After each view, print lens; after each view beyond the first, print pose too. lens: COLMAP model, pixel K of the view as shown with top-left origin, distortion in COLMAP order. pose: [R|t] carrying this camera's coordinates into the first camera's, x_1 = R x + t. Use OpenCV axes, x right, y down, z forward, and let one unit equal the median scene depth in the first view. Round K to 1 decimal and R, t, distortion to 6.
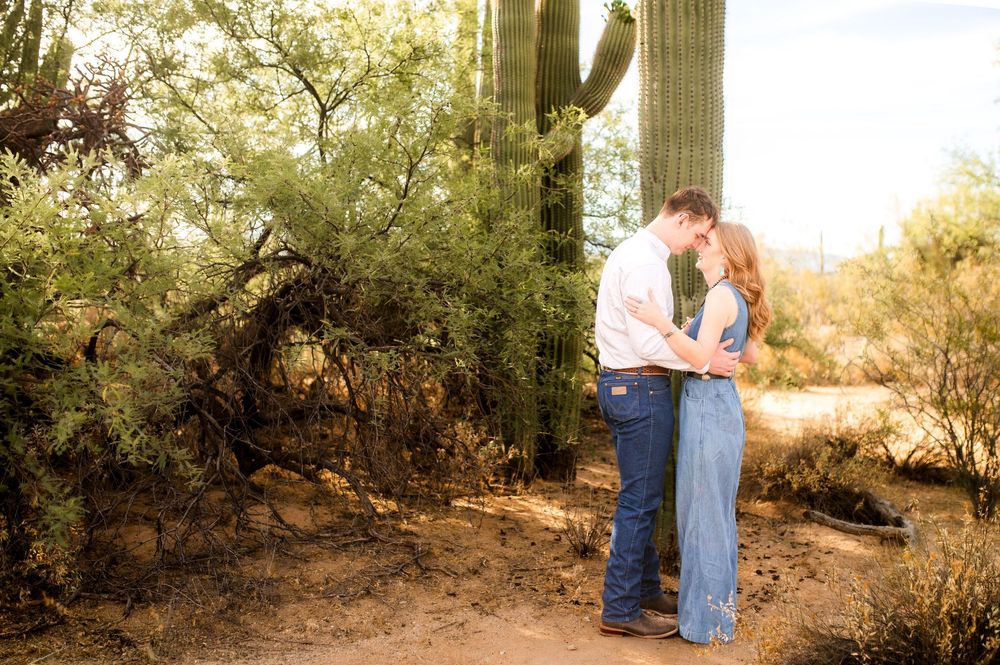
lens RADIAL K [[1005.7, 0, 500.0], [0, 1005.7, 332.5], [0, 0, 1]] dist [0.002642, 0.000854]
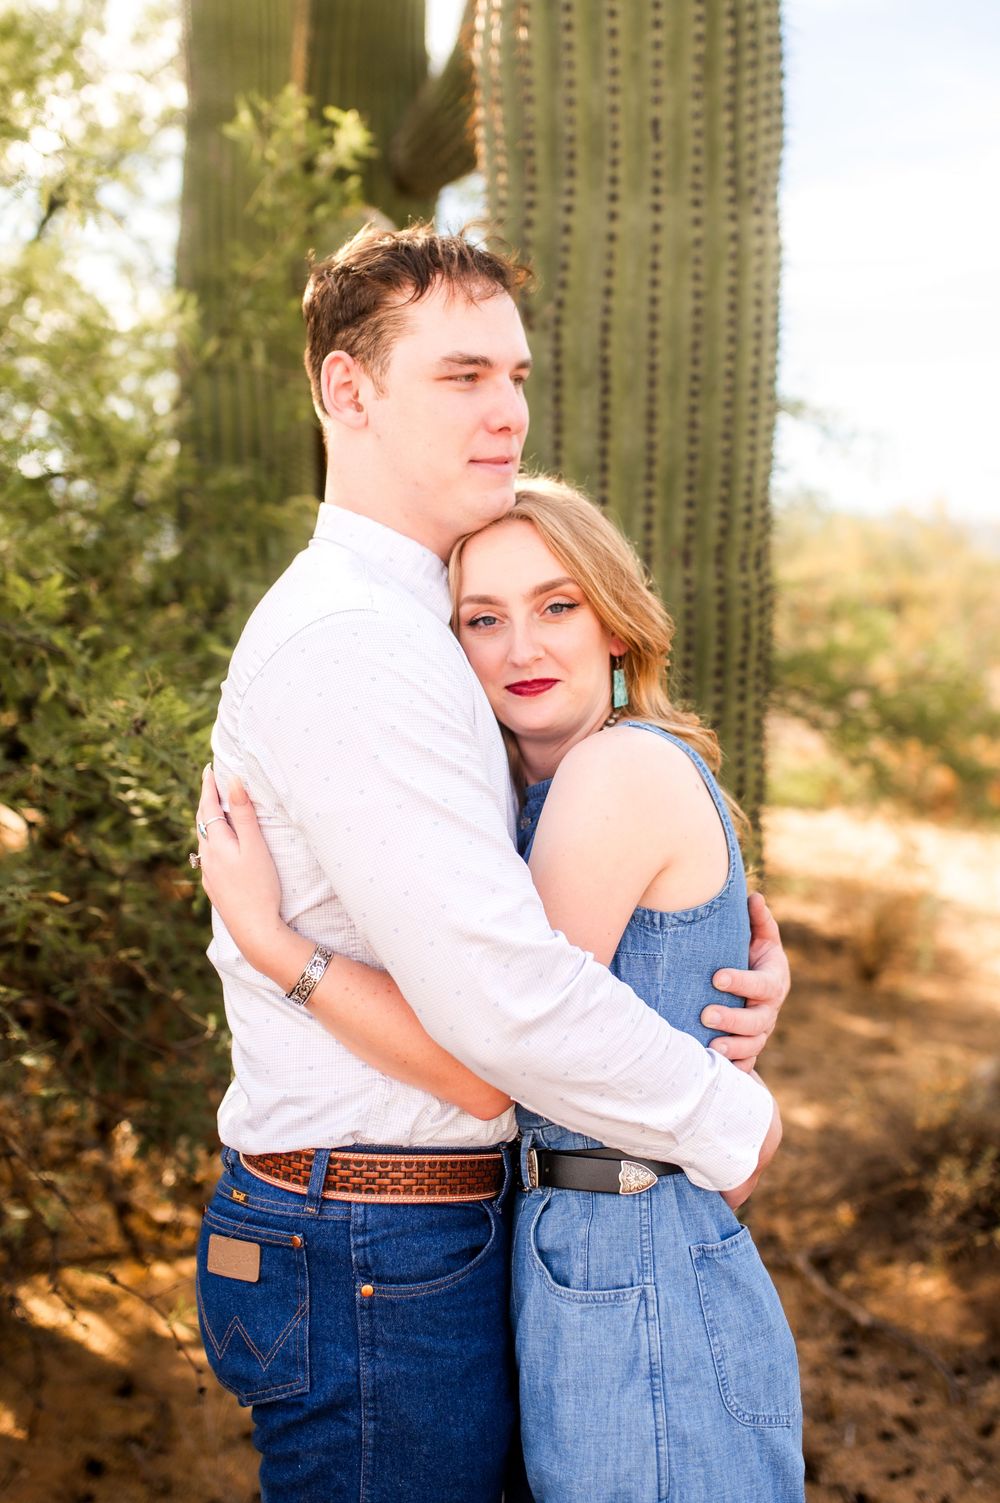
lens RADIAL K [[1705.7, 0, 500.0], [0, 1705.7, 751.5], [0, 0, 1]] dist [-0.019082, -0.016842]
pose [[0.999901, -0.007440, -0.011954, 0.152546], [0.008029, 0.998718, 0.049969, -0.058437], [0.011567, -0.050060, 0.998679, 0.536005]]
